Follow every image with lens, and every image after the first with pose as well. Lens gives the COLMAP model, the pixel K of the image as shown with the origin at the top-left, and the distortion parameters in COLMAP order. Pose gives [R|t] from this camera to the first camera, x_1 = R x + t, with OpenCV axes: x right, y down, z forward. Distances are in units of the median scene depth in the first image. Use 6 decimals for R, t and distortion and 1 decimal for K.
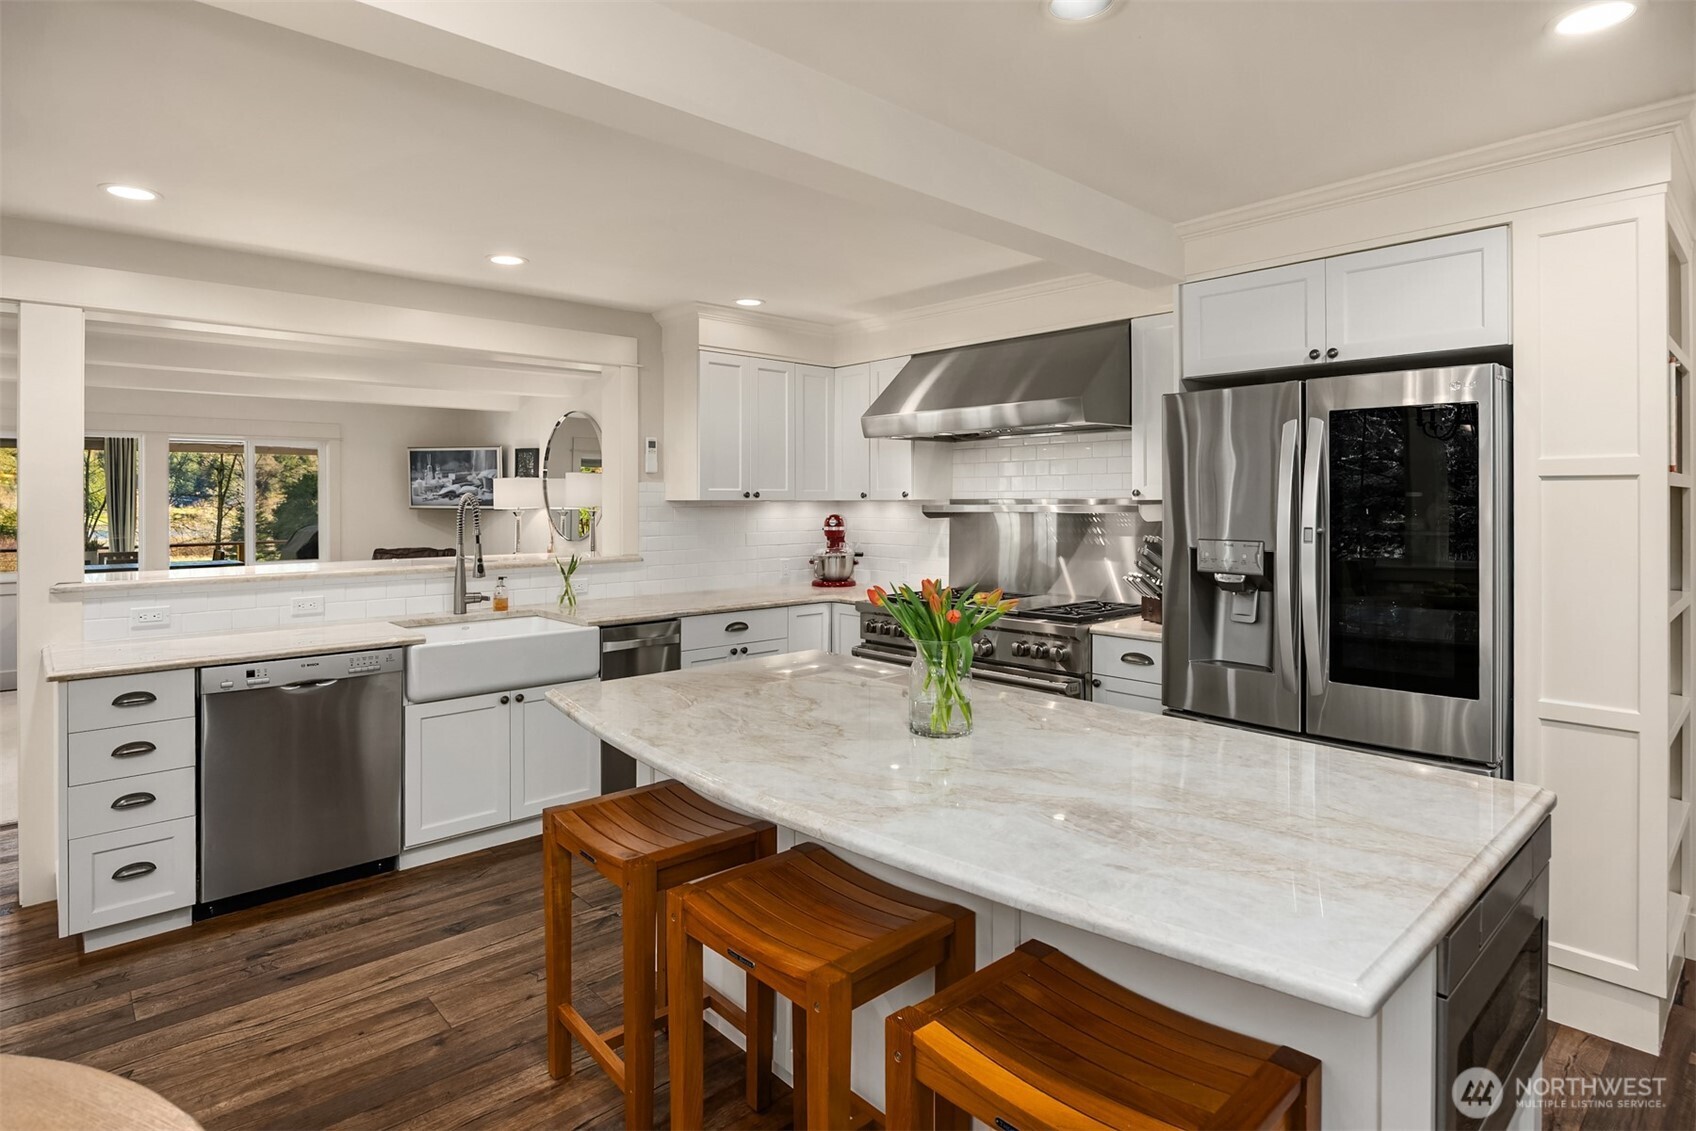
lens RADIAL K [[908.3, 0, 864.1], [0, 908.3, 502.8], [0, 0, 1]] dist [0.003648, -0.000888]
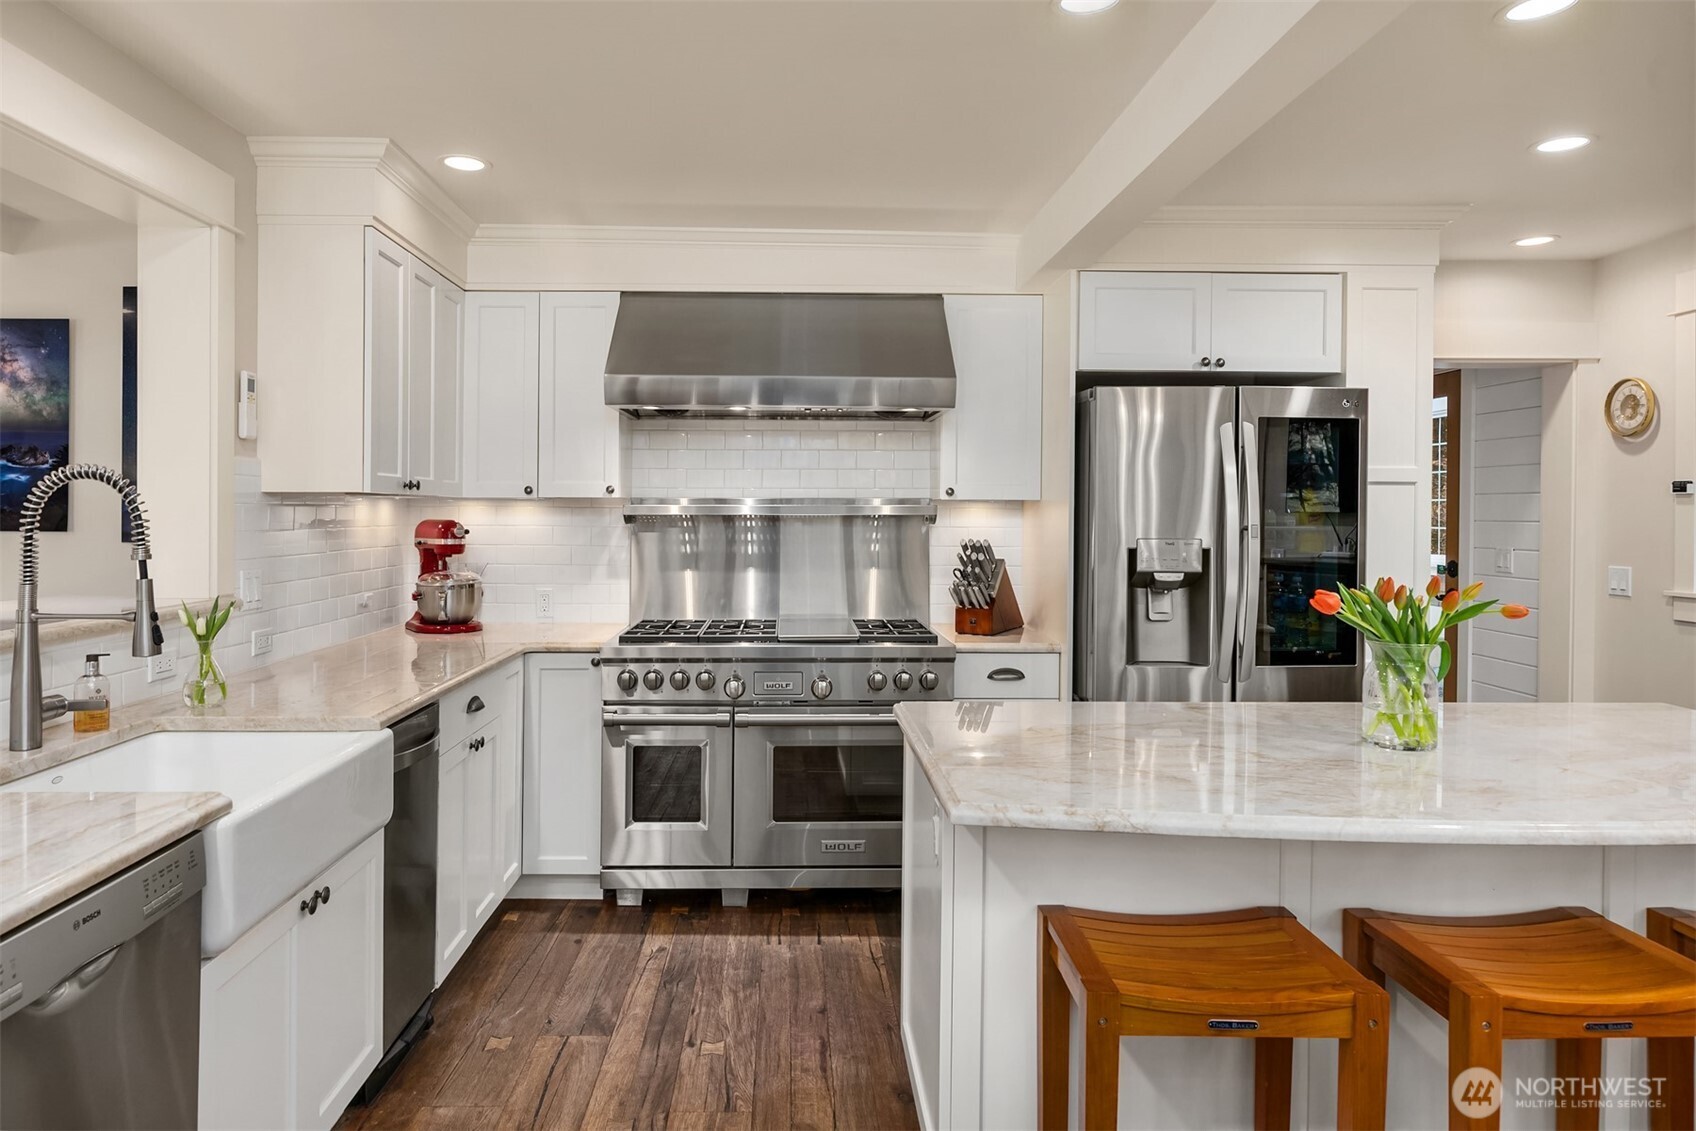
lens RADIAL K [[1114.0, 0, 815.1], [0, 1114.0, 527.7], [0, 0, 1]] dist [0.000224, 0.003257]
pose [[0.643715, -0.006354, 0.765239, -0.556373], [-0.002358, 0.999944, 0.010287, 0.012248], [-0.765262, -0.008427, 0.643664, 0.359658]]
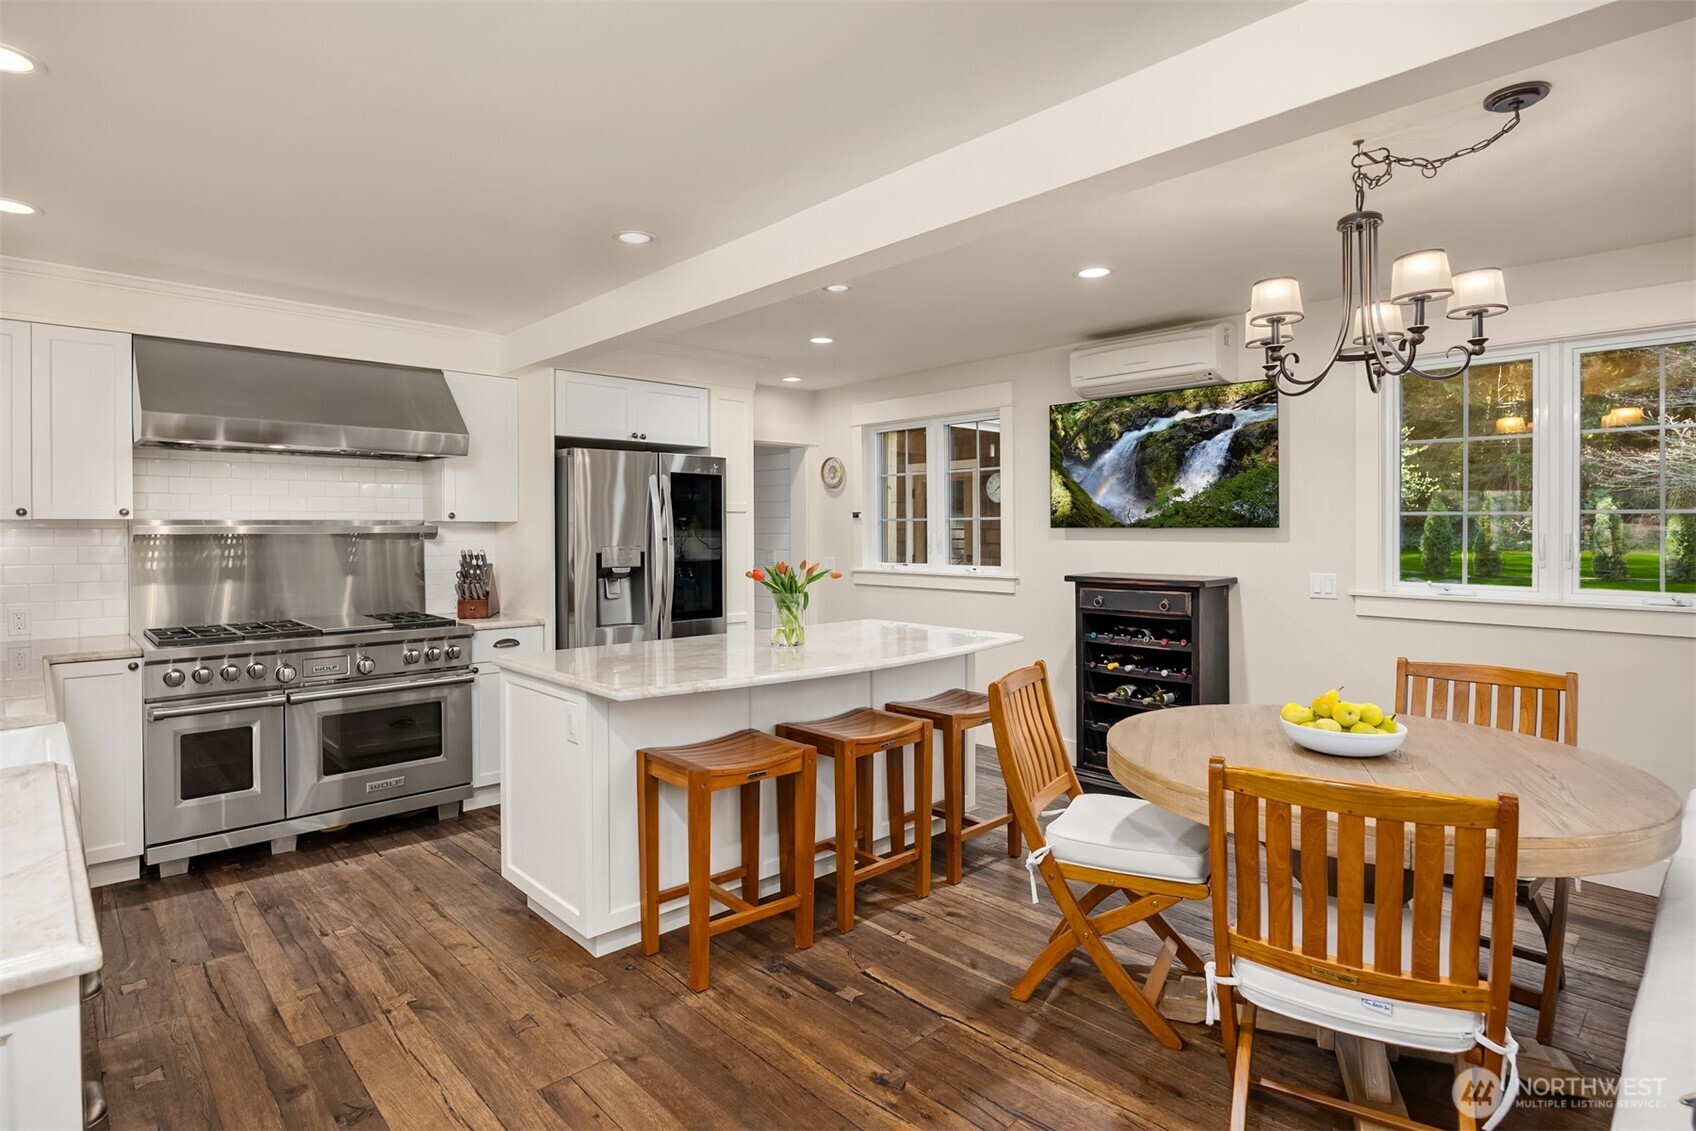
lens RADIAL K [[908.3, 0, 859.2], [0, 908.3, 548.4], [0, 0, 1]] dist [0.003648, -0.000888]
pose [[-0.039765, -0.018356, 0.999040, -0.823741], [0.006049, 0.999809, 0.018610, 0.012600], [-0.999191, 0.006783, -0.039646, 0.447596]]
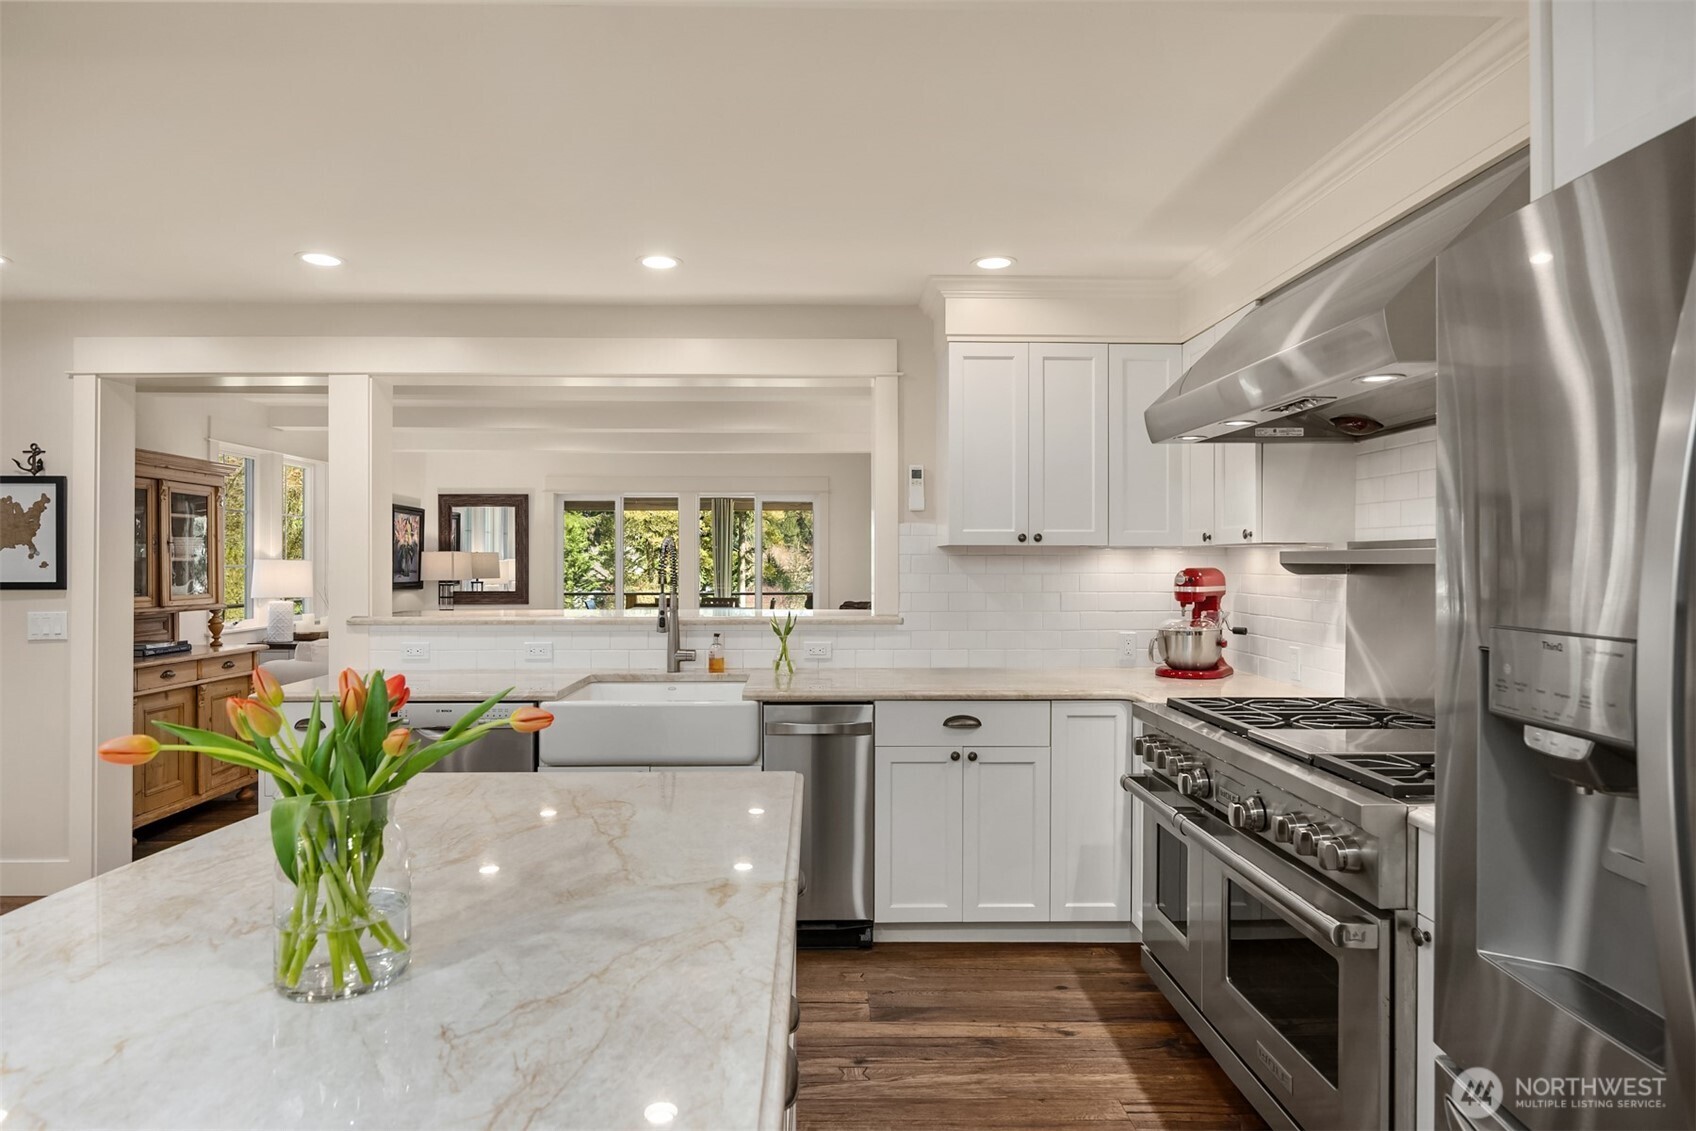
lens RADIAL K [[977.5, 0, 884.1], [0, 977.5, 566.1], [0, 0, 1]] dist [0.011007, 0.000509]
pose [[0.745581, 0.008035, -0.666366, 0.326400], [-0.005015, 0.999967, 0.006448, 0.009626], [0.666396, -0.001466, 0.745597, 0.389984]]
